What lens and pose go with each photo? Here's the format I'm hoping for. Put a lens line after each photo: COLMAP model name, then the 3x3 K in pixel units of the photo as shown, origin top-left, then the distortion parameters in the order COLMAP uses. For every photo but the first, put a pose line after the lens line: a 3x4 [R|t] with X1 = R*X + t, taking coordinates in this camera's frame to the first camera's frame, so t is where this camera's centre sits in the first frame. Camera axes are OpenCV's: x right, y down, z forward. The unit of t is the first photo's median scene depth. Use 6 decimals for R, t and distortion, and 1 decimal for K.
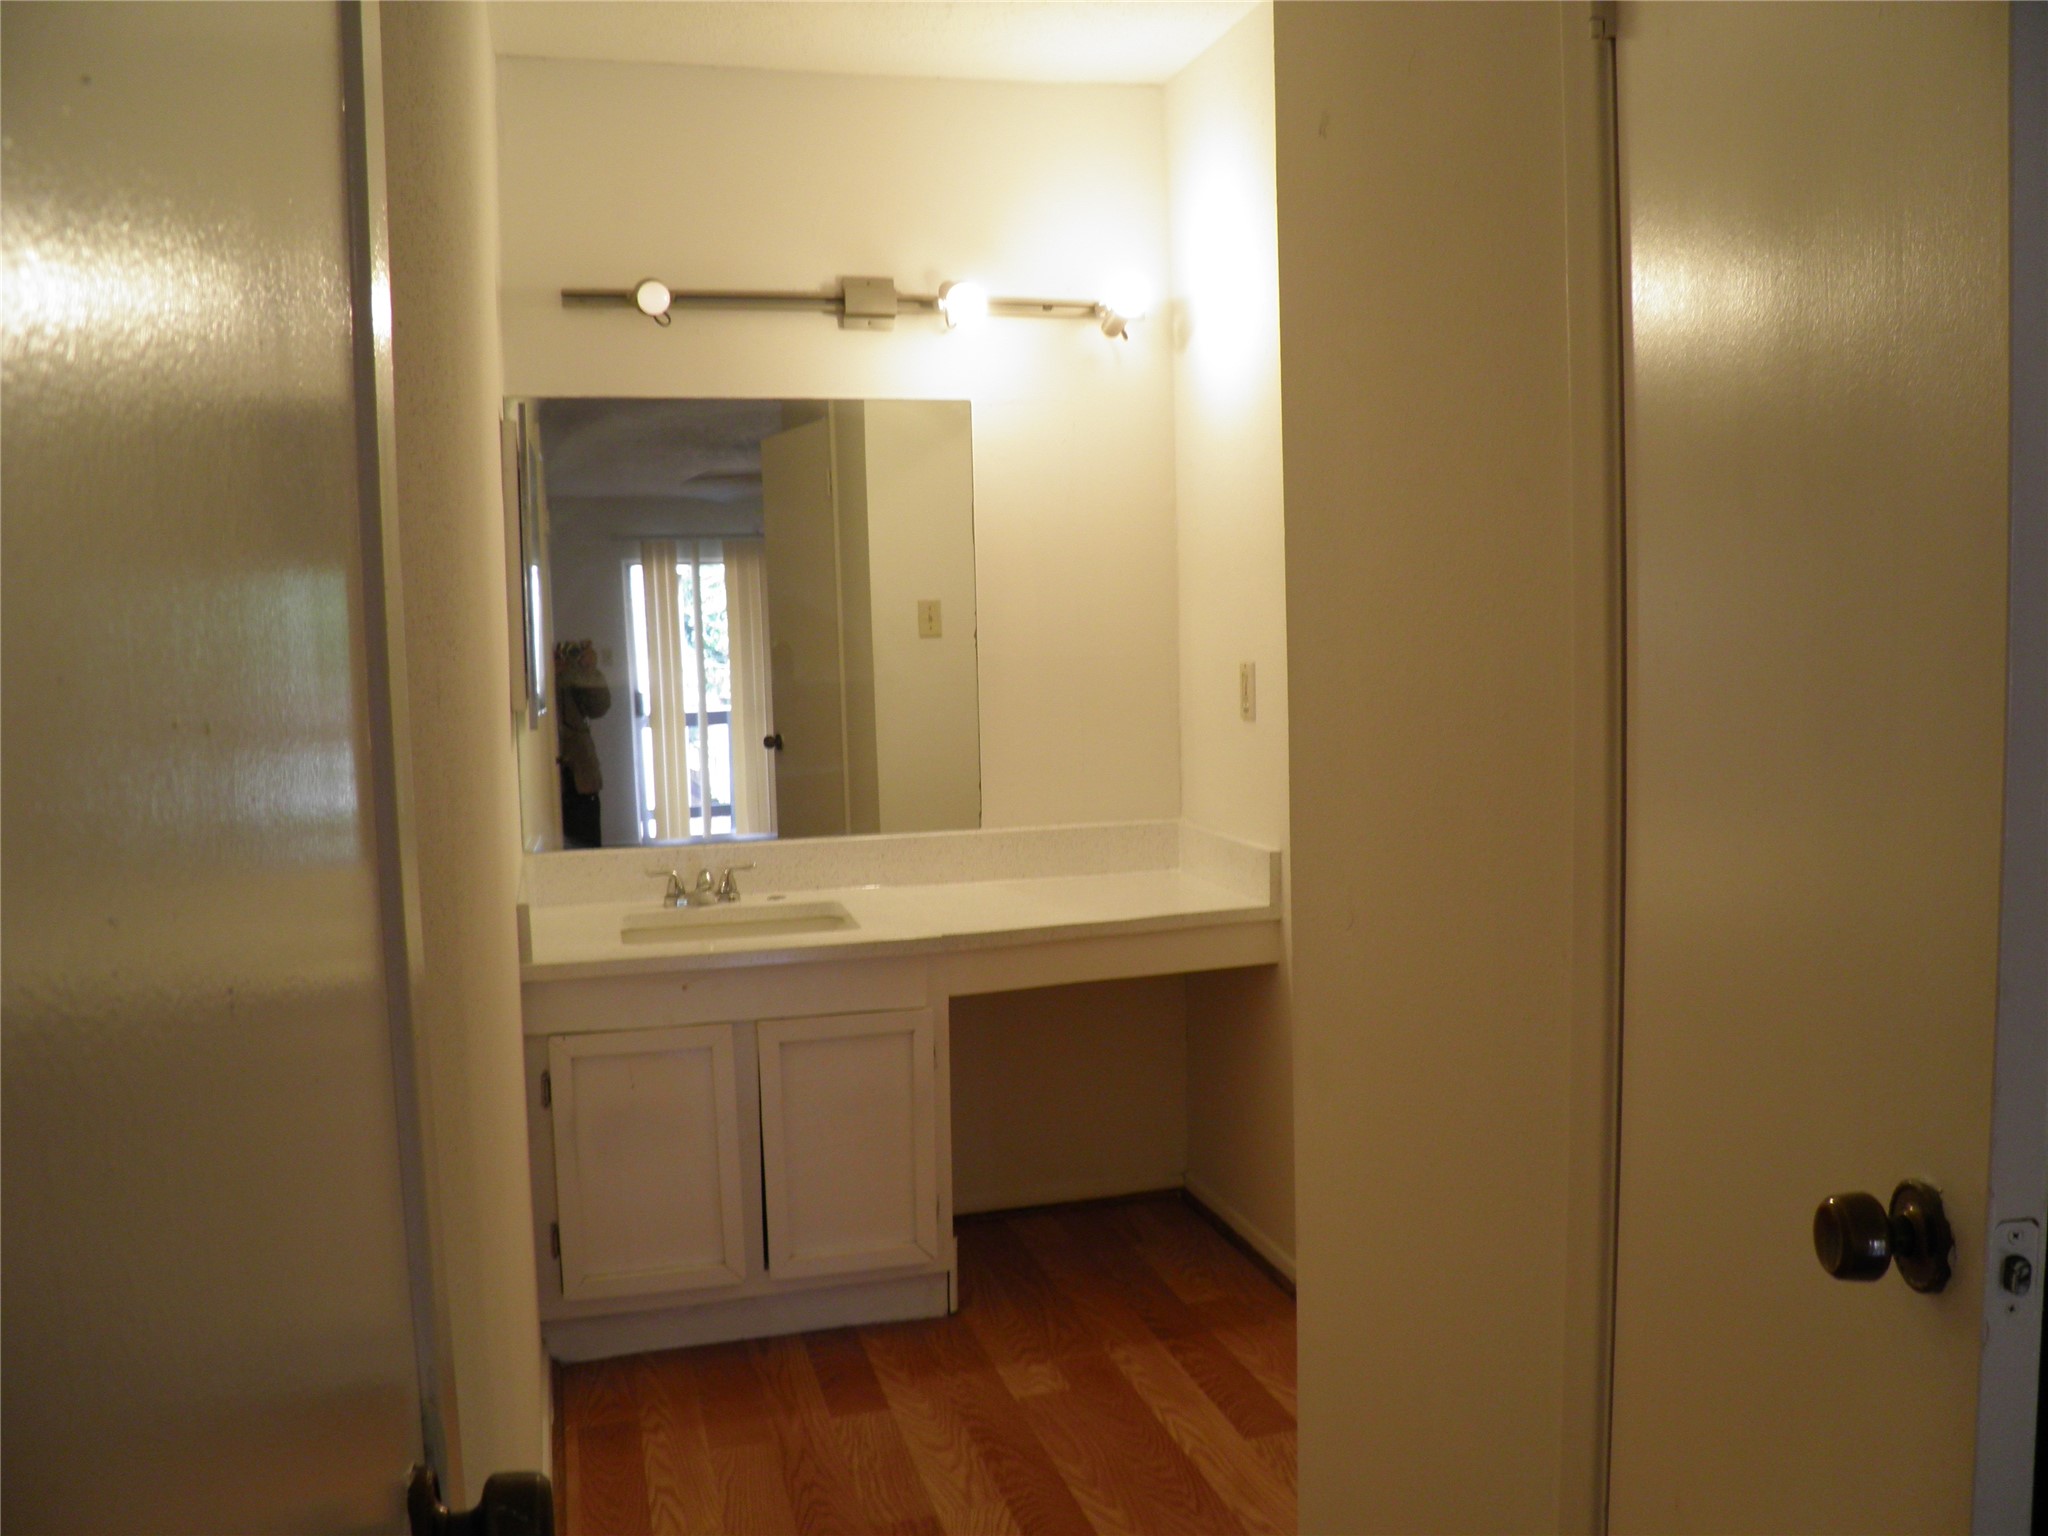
lens RADIAL K [[1651.7, 0, 1057.3], [0, 1651.7, 766.2], [0, 0, 1]] dist [-0.129343, 0.070173]
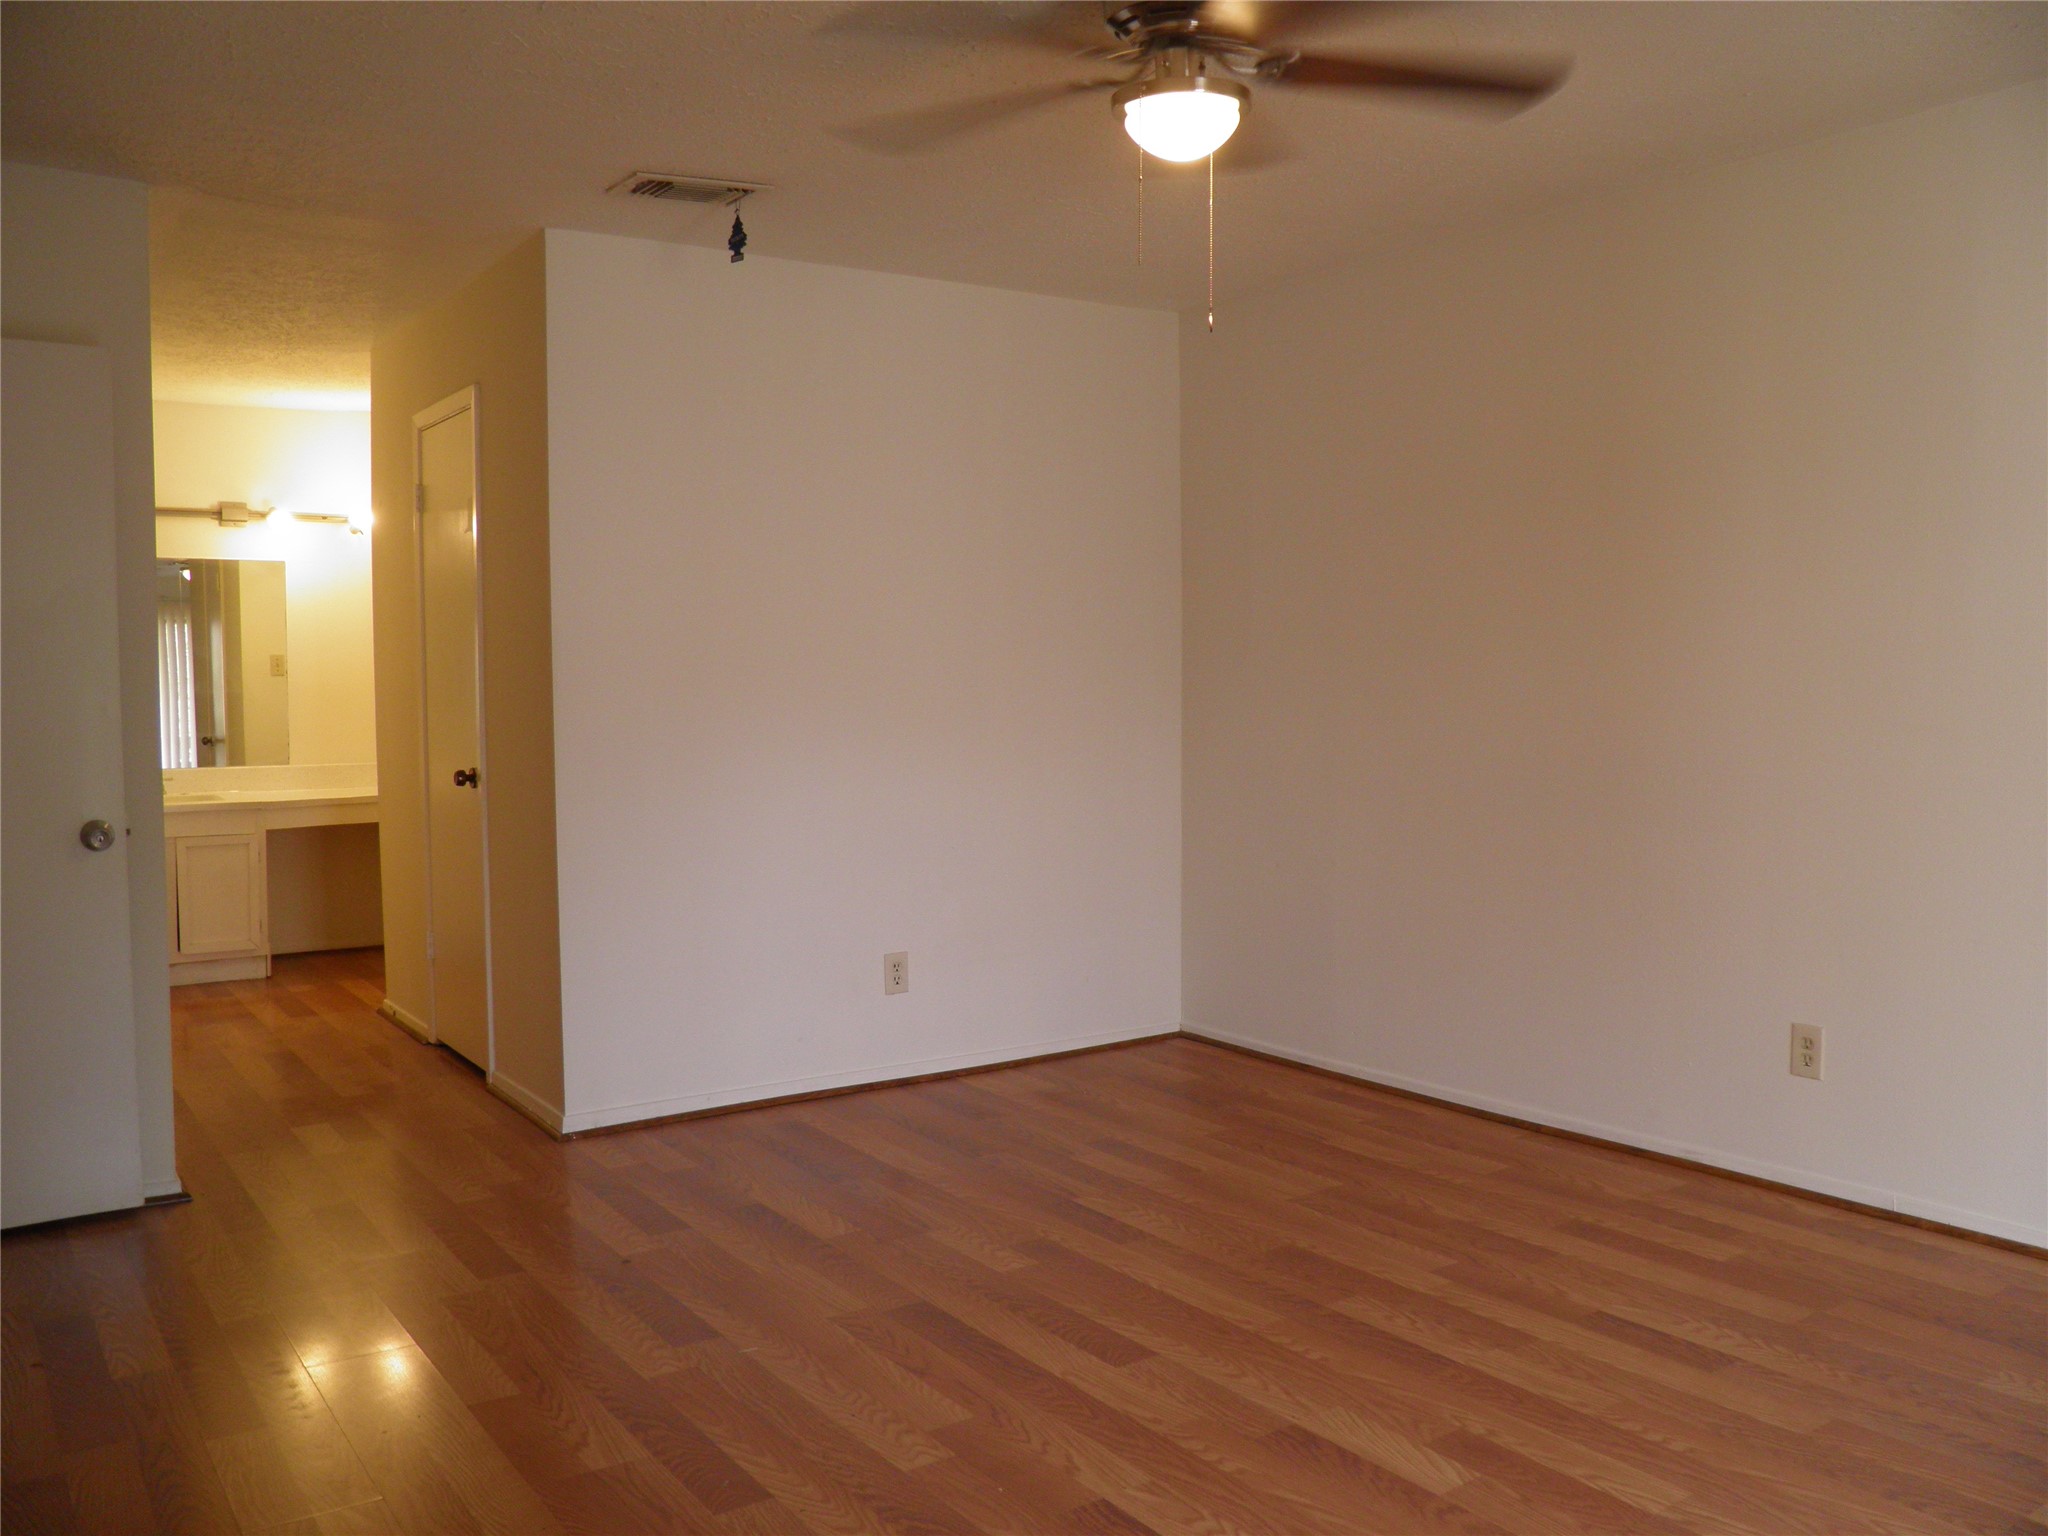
lens RADIAL K [[1651.7, 0, 1057.3], [0, 1651.7, 766.2], [0, 0, 1]] dist [-0.129343, 0.070173]
pose [[0.946175, -0.000672, 0.323654, 0.223374], [0.012211, 0.999360, -0.033623, 0.125454], [-0.323424, 0.035765, 0.945578, -1.295966]]
